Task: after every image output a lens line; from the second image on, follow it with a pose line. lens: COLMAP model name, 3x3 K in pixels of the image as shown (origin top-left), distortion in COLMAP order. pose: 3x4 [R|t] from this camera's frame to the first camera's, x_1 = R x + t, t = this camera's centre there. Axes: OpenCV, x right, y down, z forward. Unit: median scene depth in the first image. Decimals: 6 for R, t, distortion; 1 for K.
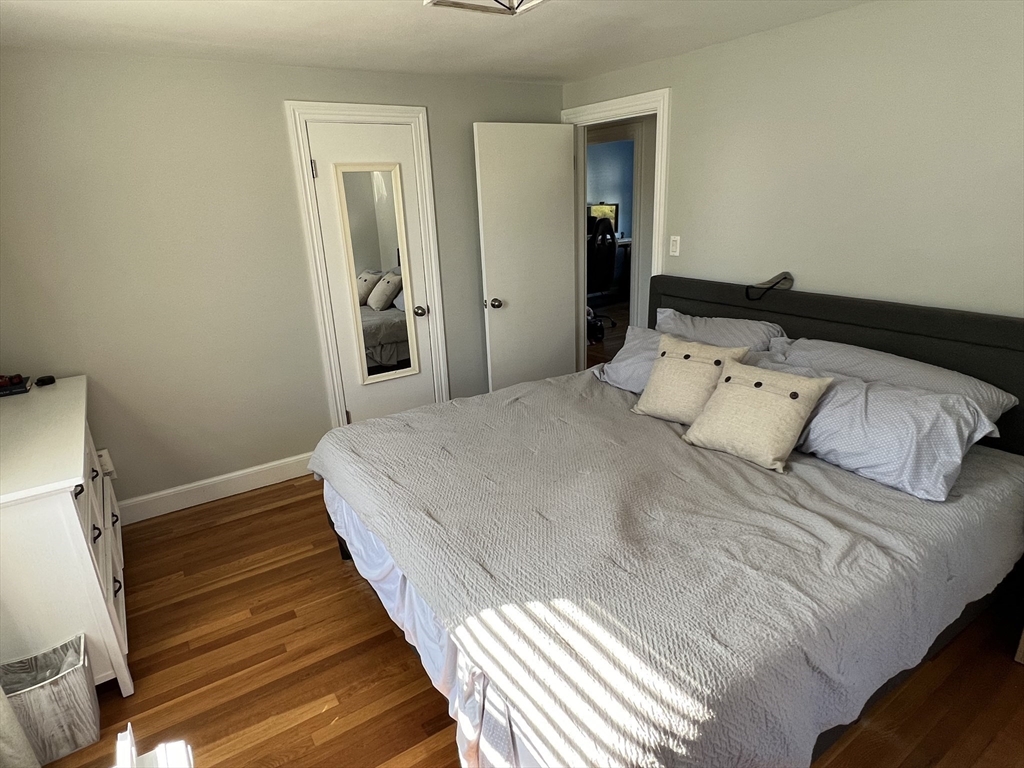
lens RADIAL K [[577.4, 0, 512.0], [0, 577.4, 384.0], [0, 0, 1]] dist [-0.001799, -0.000554]
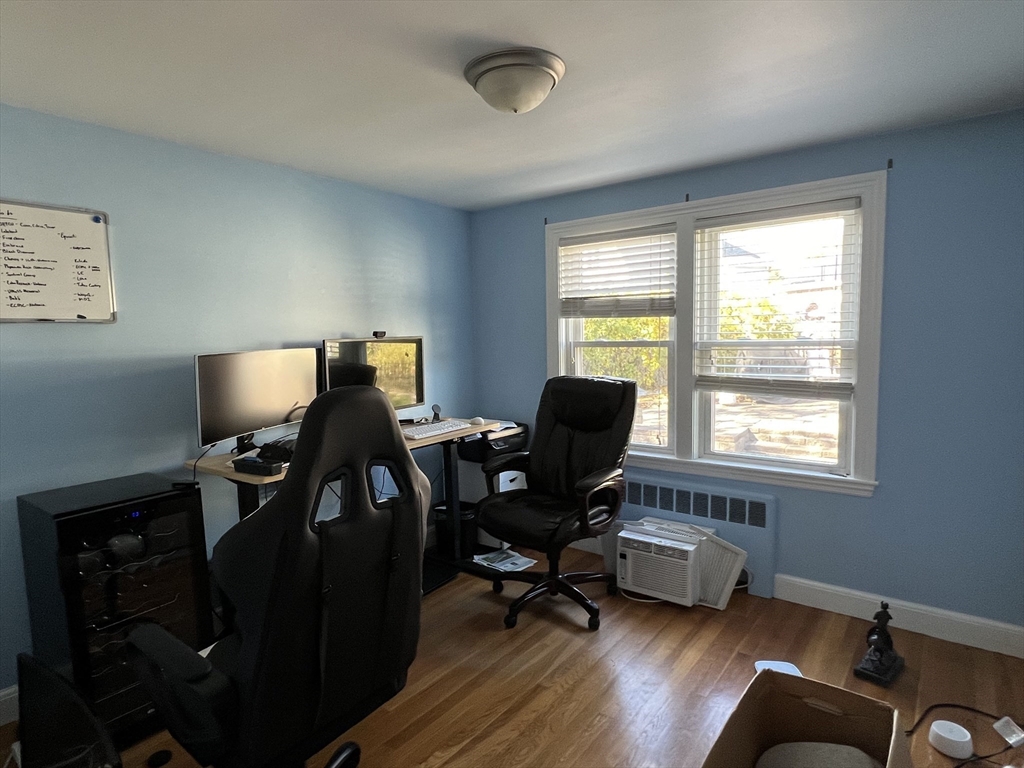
lens RADIAL K [[577.4, 0, 512.0], [0, 577.4, 384.0], [0, 0, 1]] dist [-0.001799, -0.000554]
pose [[0.944784, -0.003776, 0.327671, 0.109759], [0.080714, 0.971808, -0.221528, -0.183685], [-0.317596, 0.235744, 0.918454, 0.607728]]
